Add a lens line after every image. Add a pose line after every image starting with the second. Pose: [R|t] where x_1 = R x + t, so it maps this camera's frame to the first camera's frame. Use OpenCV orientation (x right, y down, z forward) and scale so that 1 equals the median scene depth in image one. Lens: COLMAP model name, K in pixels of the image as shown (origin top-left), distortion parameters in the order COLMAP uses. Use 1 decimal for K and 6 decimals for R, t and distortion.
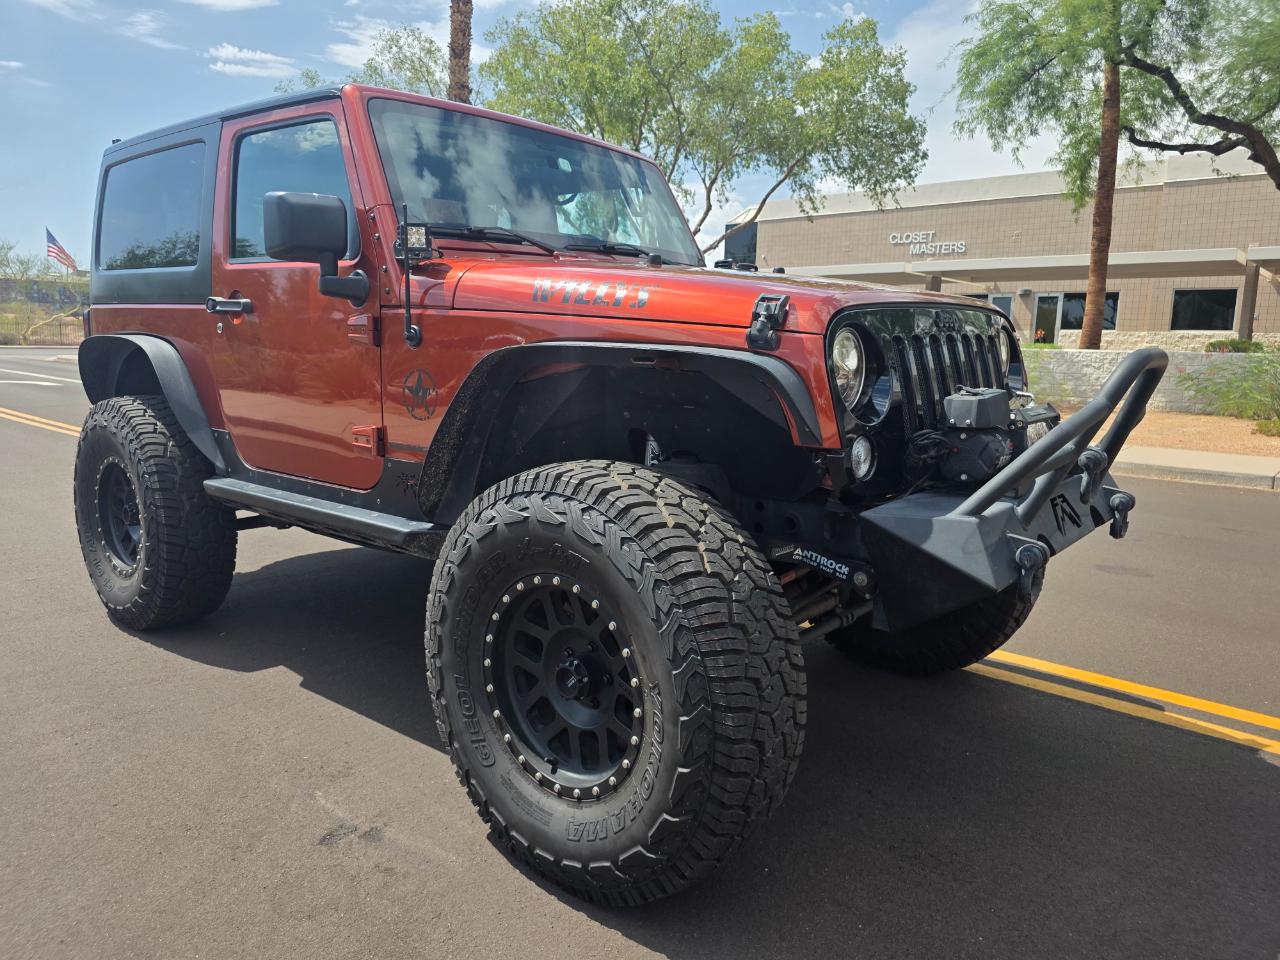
lens RADIAL K [[903.5, 0, 624.4], [0, 903.5, 479.1], [0, 0, 1]] dist [0.041951, -0.037868]
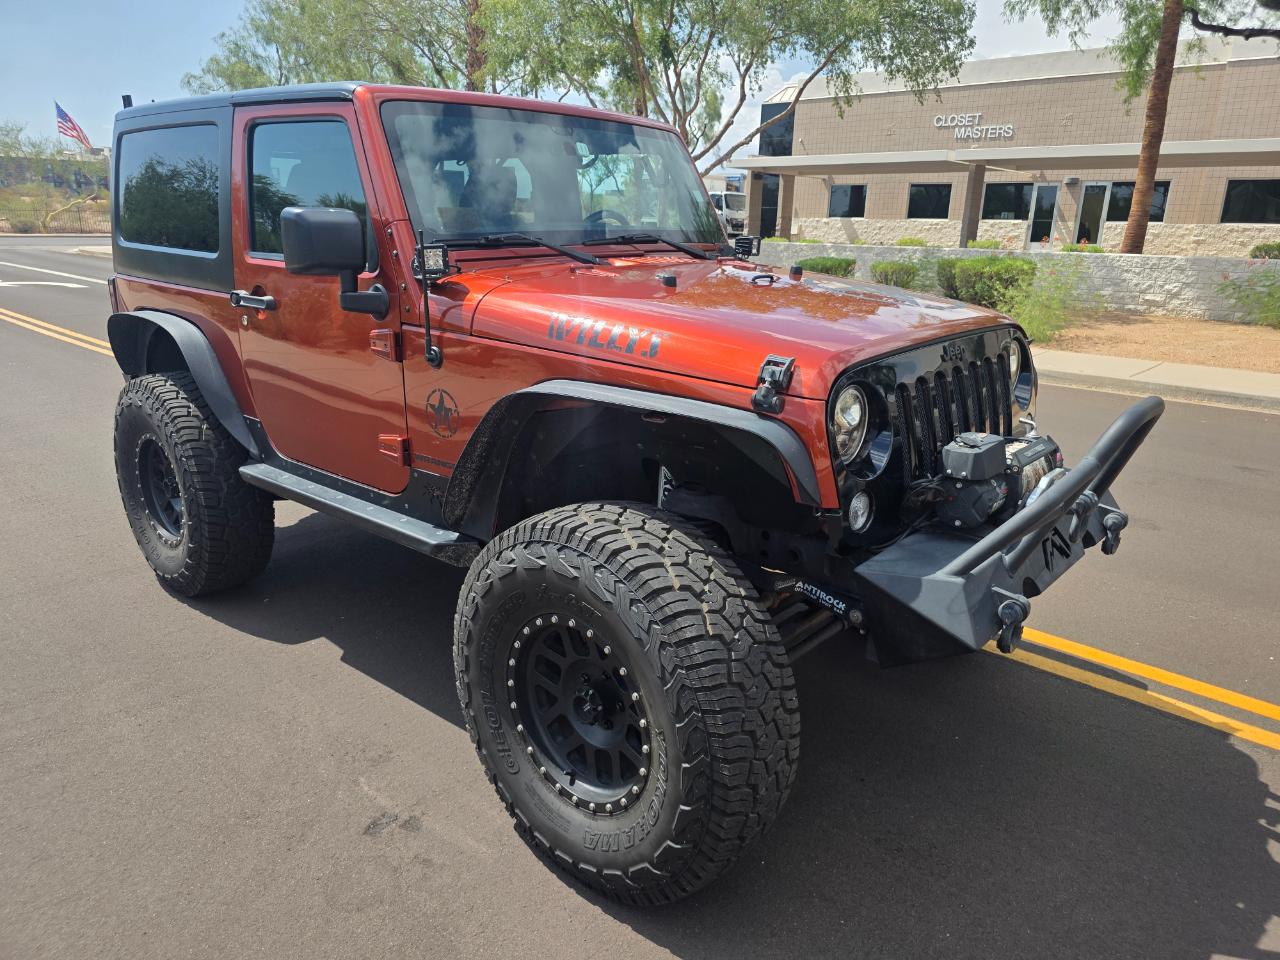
lens RADIAL K [[898.3, 0, 643.1], [0, 898.3, 500.0], [0, 0, 1]] dist [0.044652, -0.038148]
pose [[0.999904, 0.003693, -0.013373, 0.018554], [-0.001654, 0.988787, 0.149324, -0.152170], [0.013774, -0.149287, 0.988698, -0.030859]]
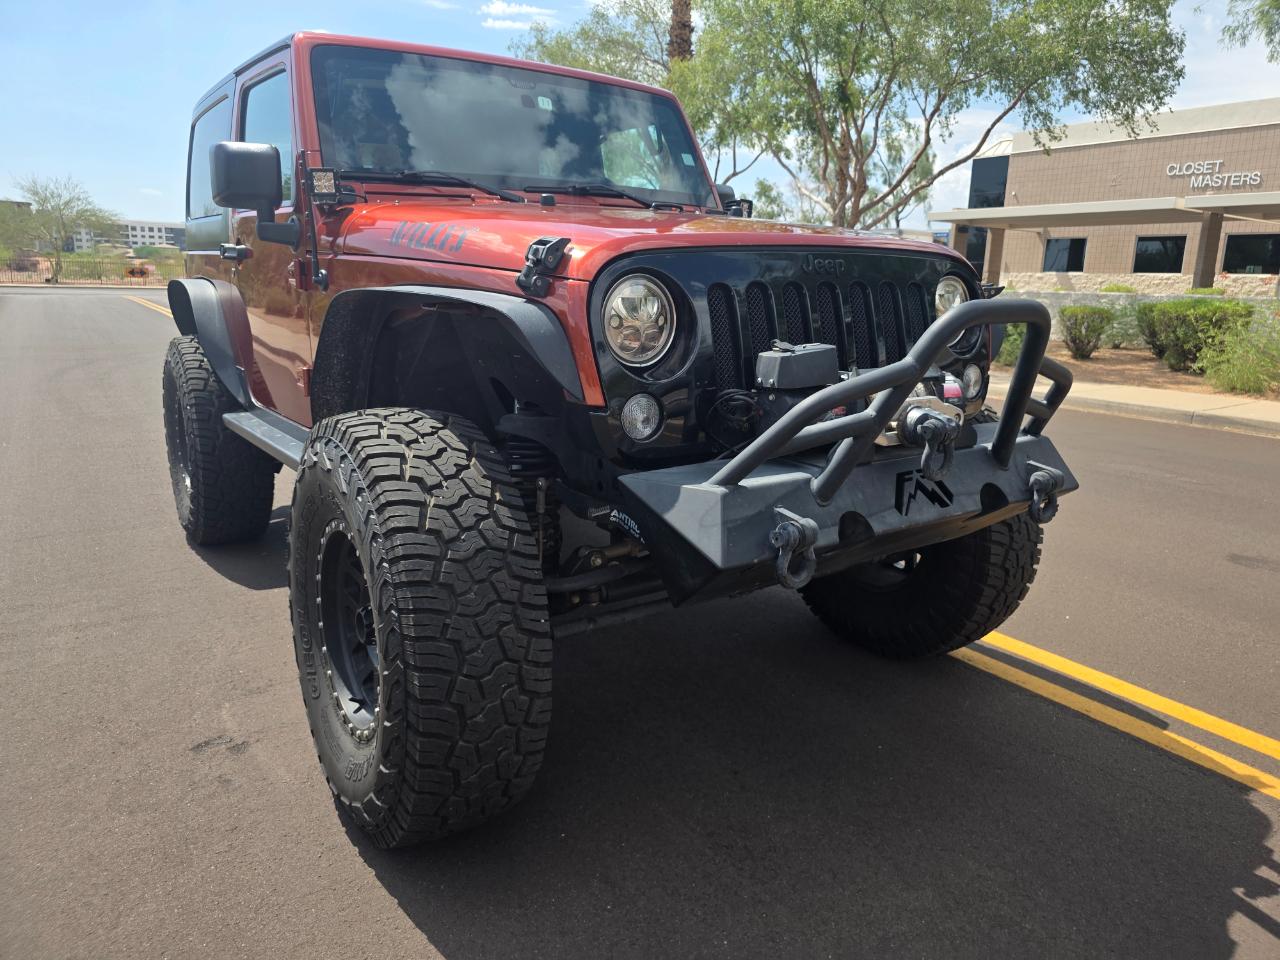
lens RADIAL K [[897.5, 0, 640.0], [0, 897.5, 480.0], [0, 0, 1]] dist [0.042751, -0.041068]
pose [[0.967049, 0.058037, -0.247885, 0.387007], [-0.043026, 0.996921, 0.065554, -0.015060], [0.250927, -0.052729, 0.966569, 0.089113]]
